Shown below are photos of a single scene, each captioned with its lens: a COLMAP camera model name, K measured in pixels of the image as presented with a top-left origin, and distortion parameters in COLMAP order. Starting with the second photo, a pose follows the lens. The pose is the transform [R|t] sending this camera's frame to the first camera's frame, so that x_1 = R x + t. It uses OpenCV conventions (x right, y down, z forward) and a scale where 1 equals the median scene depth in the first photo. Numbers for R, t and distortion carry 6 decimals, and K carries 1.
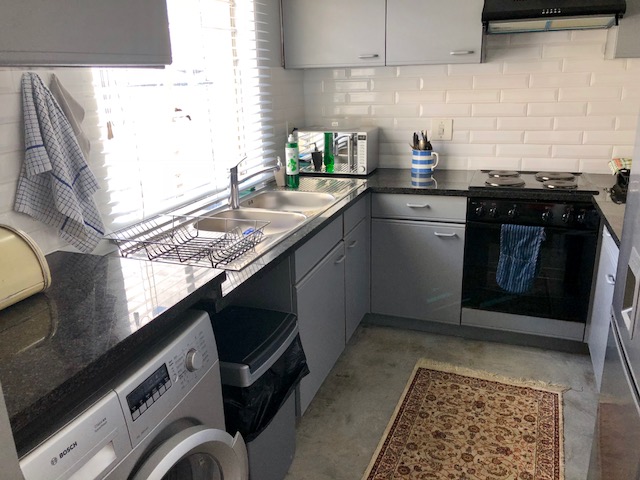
lens RADIAL K [[520.6, 0, 319.6], [0, 520.6, 229.9], [0, 0, 1]] dist [0.027388, -0.042389]
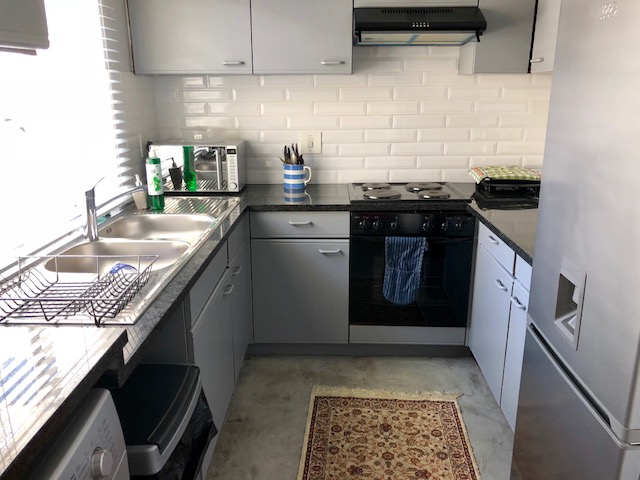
lens RADIAL K [[520.6, 0, 319.6], [0, 520.6, 229.9], [0, 0, 1]] dist [0.027388, -0.042389]
pose [[0.945900, -0.062147, 0.318450, -0.079697], [0.070813, 0.997366, -0.015699, -0.017283], [-0.316636, 0.037400, 0.947810, 0.104062]]
